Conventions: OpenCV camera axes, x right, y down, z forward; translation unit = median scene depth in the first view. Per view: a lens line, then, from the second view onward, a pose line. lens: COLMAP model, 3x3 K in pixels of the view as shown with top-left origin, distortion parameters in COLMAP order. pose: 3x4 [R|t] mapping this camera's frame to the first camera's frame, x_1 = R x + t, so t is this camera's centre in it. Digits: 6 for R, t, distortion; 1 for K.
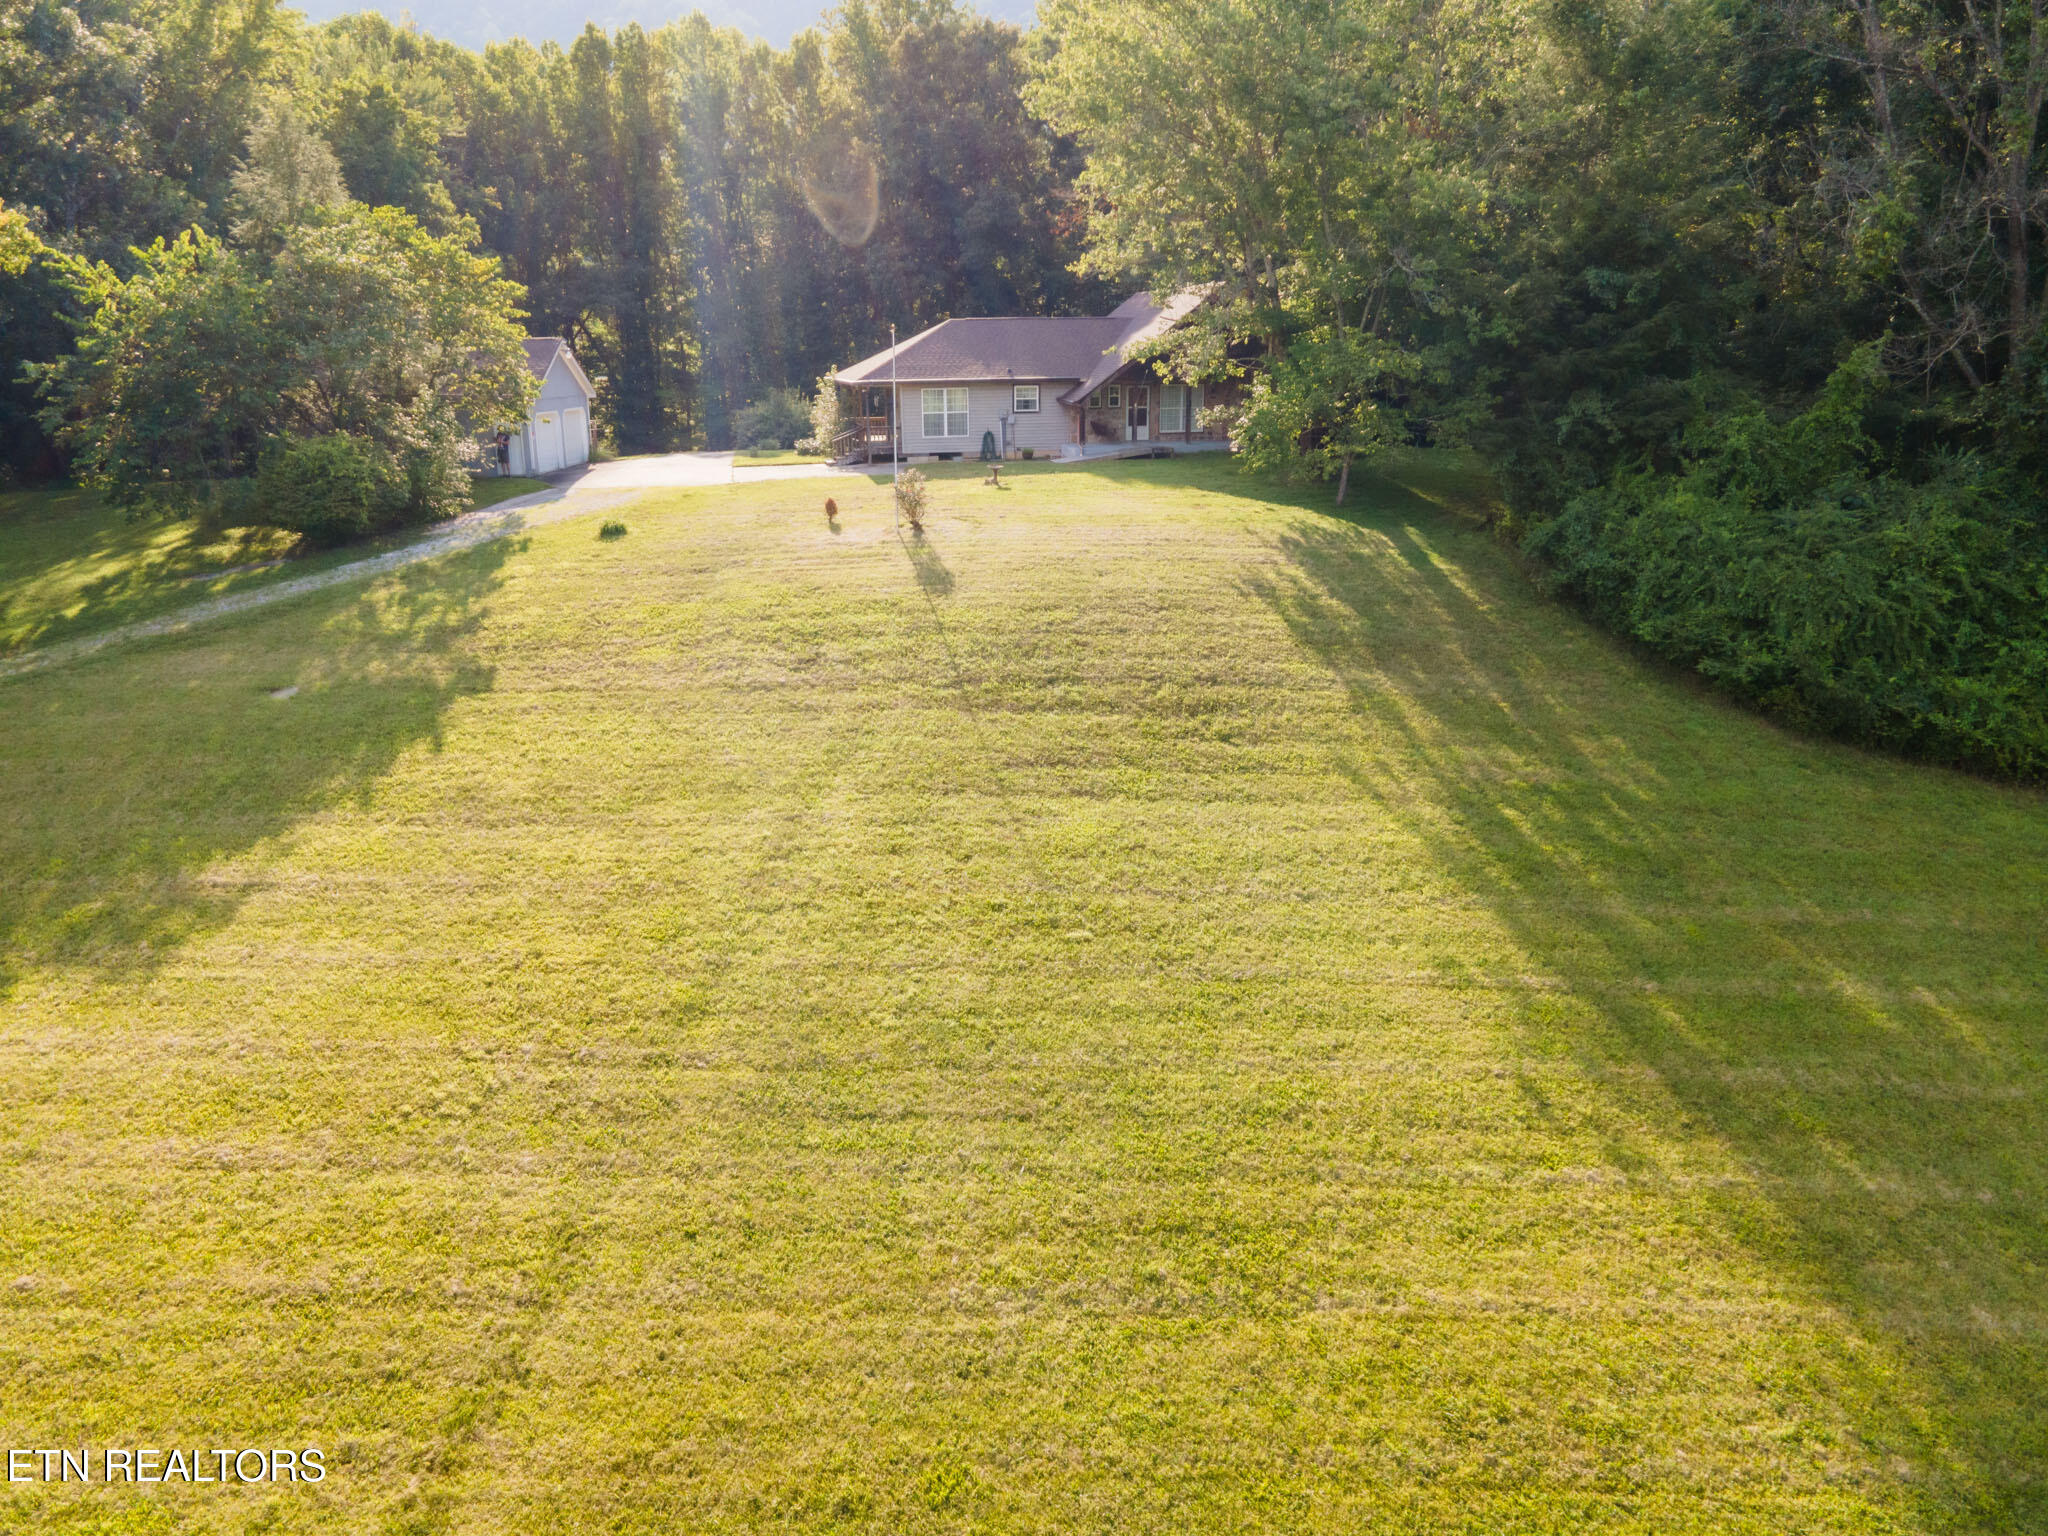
lens RADIAL K [[1498.7, 0, 1004.3], [0, 1498.7, 767.5], [0, 0, 1]] dist [0.046084, -0.003779]
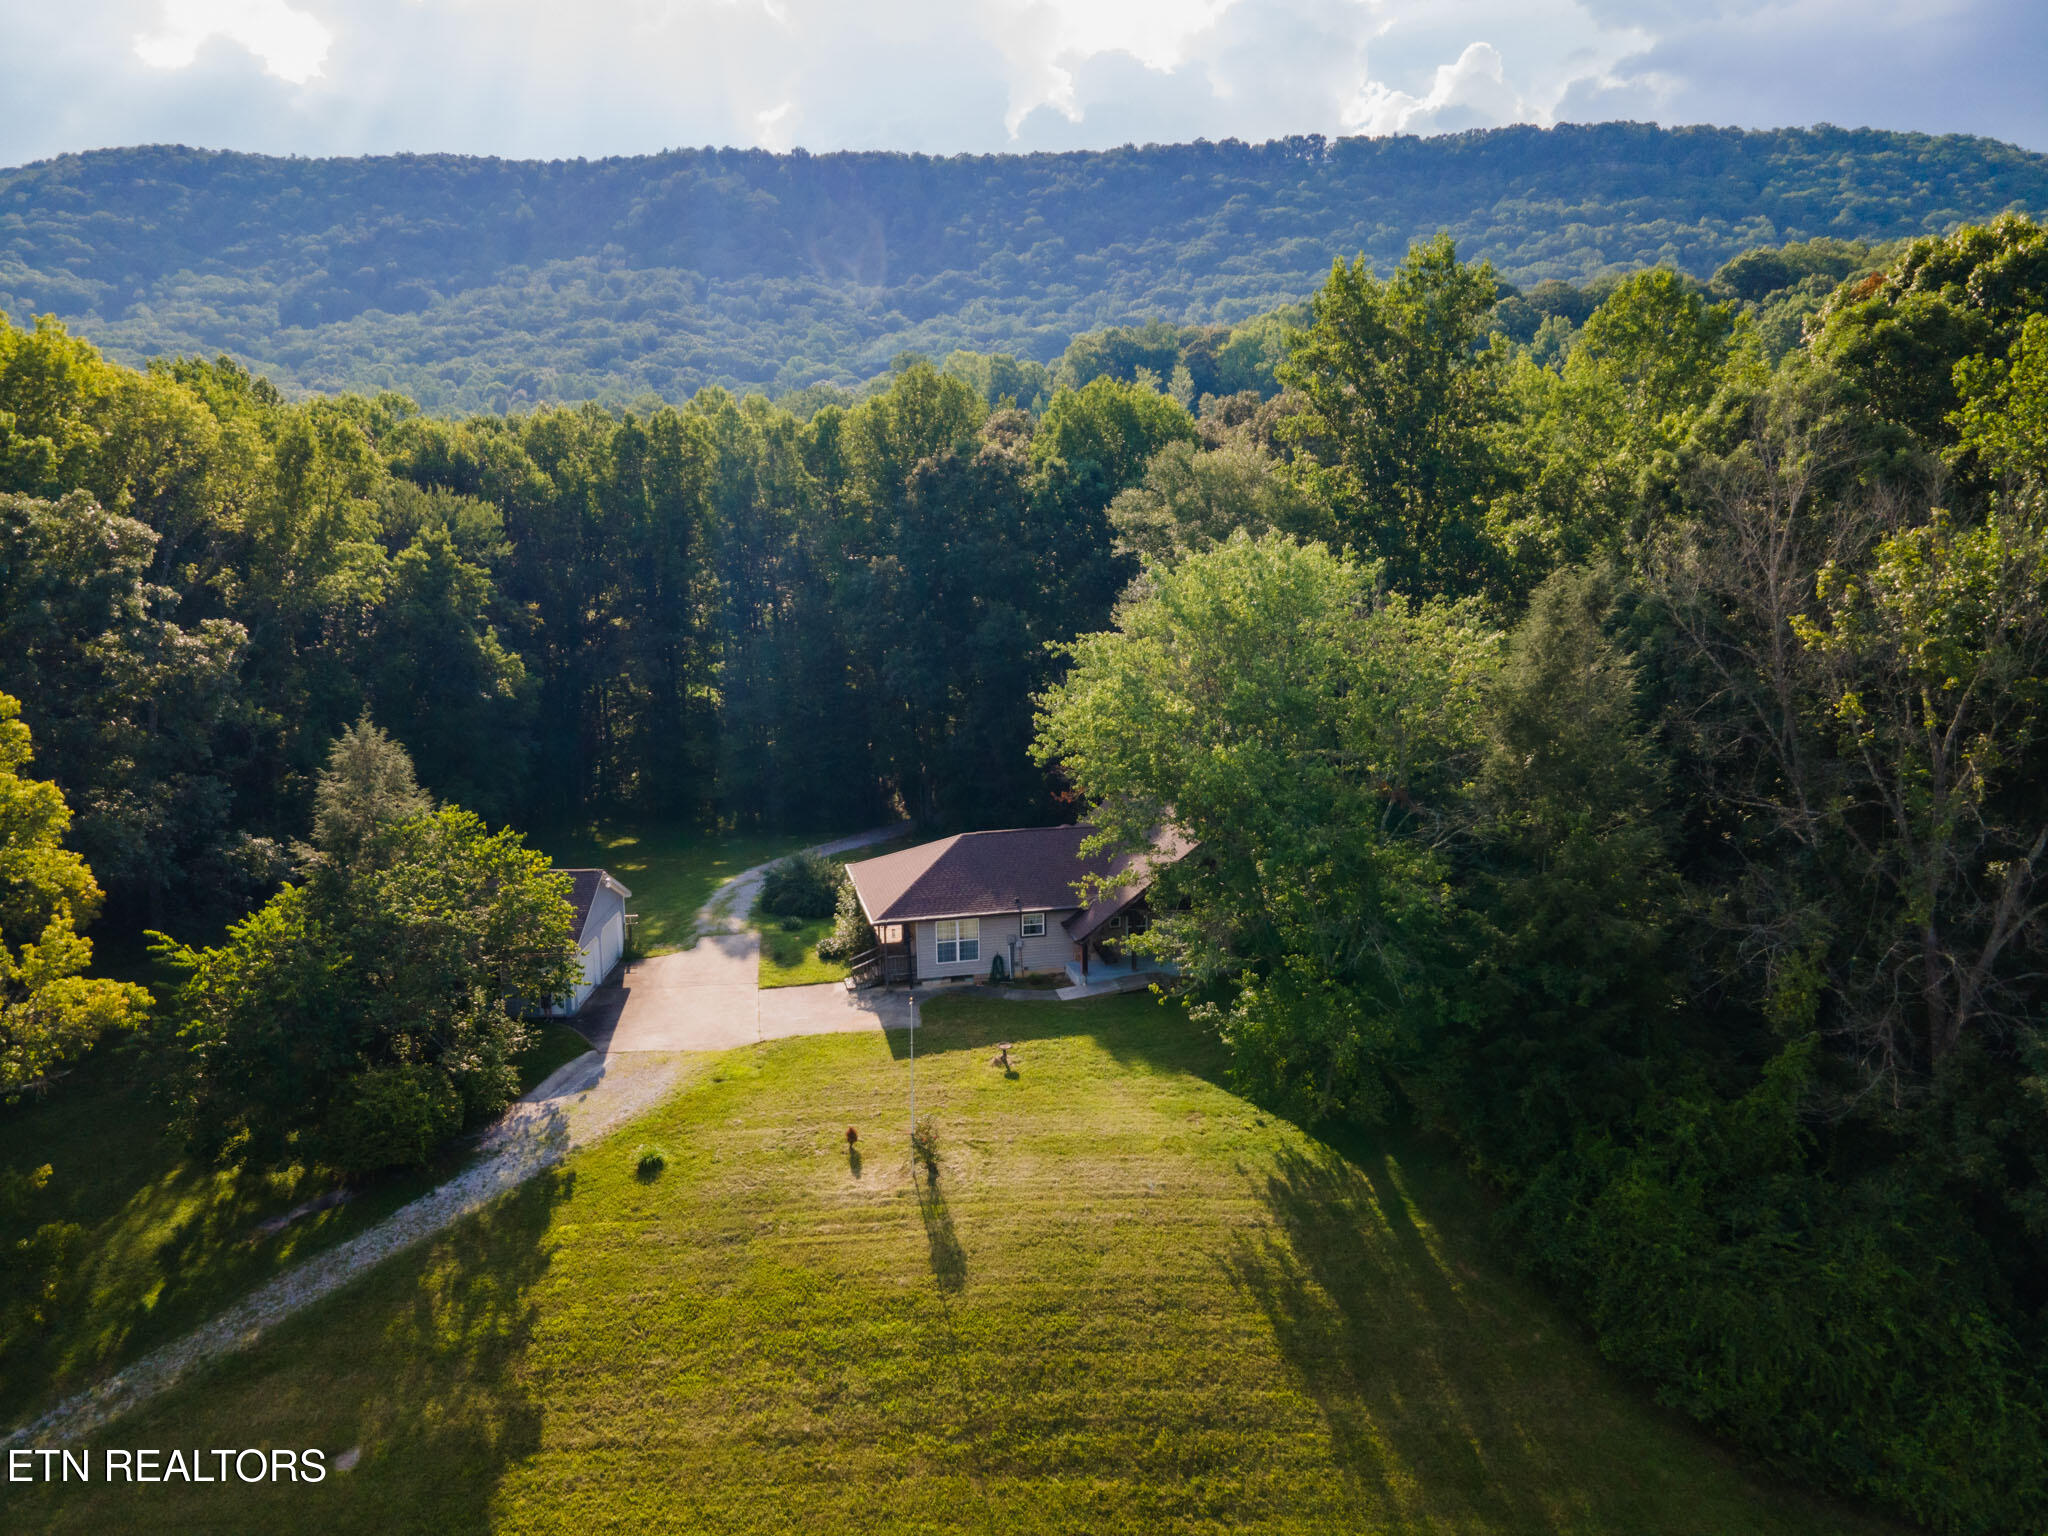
lens RADIAL K [[1498.7, 0, 1004.3], [0, 1498.7, 767.5], [0, 0, 1]] dist [0.046084, -0.003779]
pose [[0.999986, 0.002515, -0.004618, -0.001807], [-0.002890, 0.996541, -0.083057, -0.385056], [0.004393, 0.083069, 0.996534, -0.109535]]
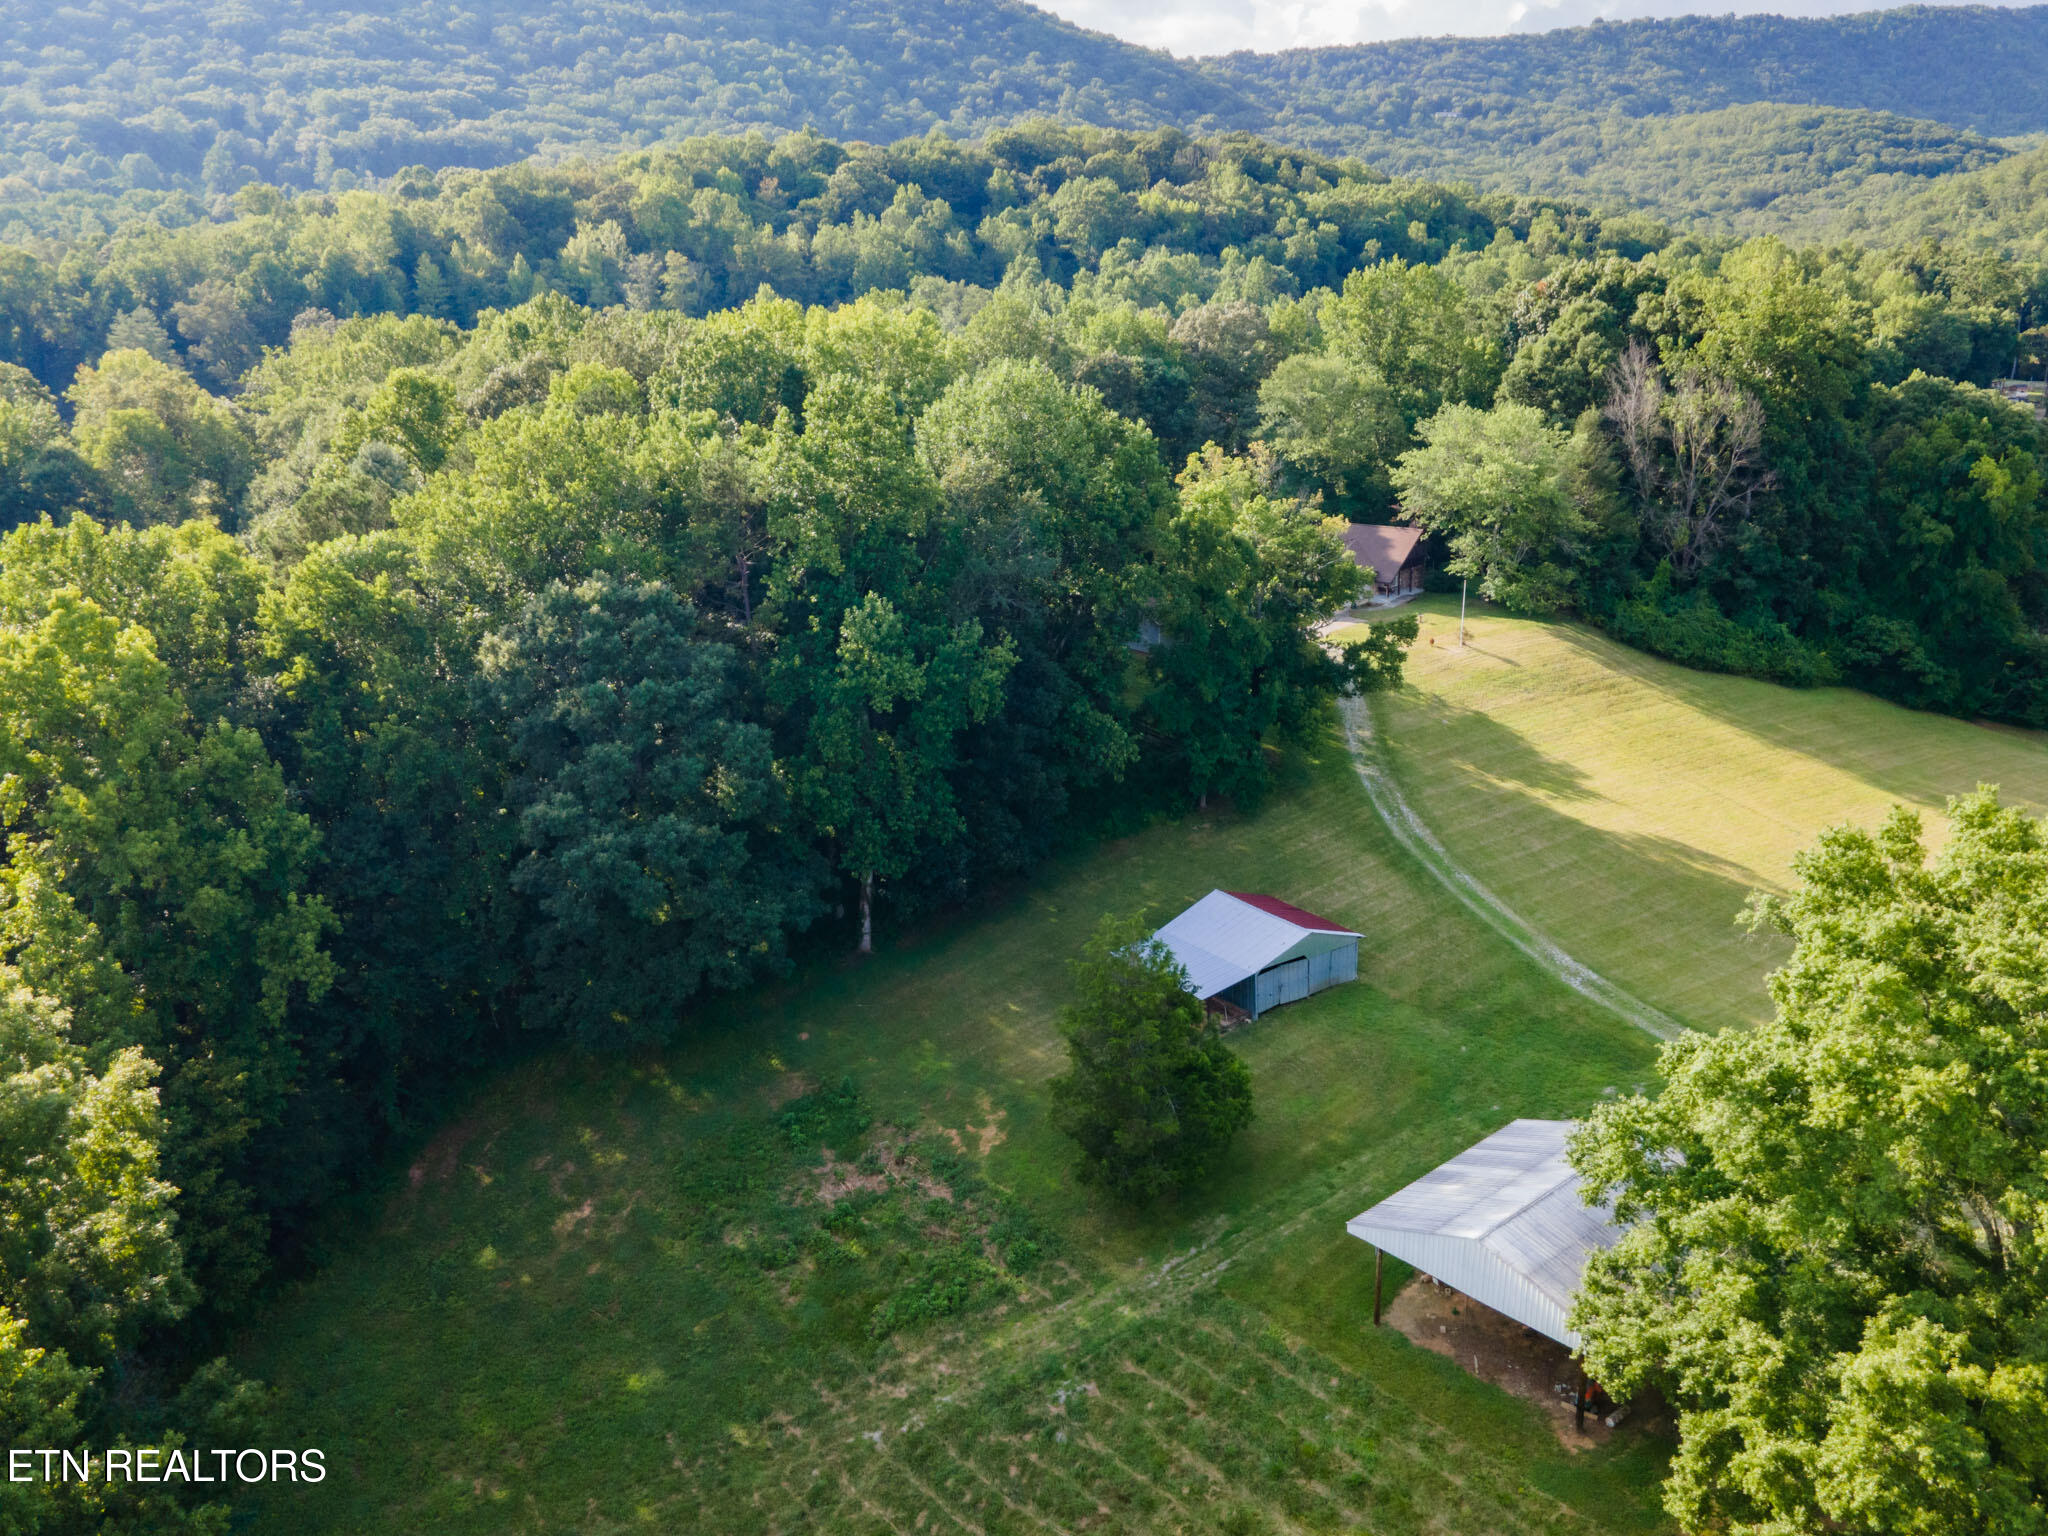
lens RADIAL K [[1691.2, 0, 1160.0], [0, 1691.2, 770.6], [0, 0, 1]] dist [-0.006283, 0.099786]
pose [[0.776603, -0.177114, 0.604581, -2.807356], [0.174239, 0.982618, 0.064046, -0.253062], [-0.605416, 0.055603, 0.793964, -1.377123]]
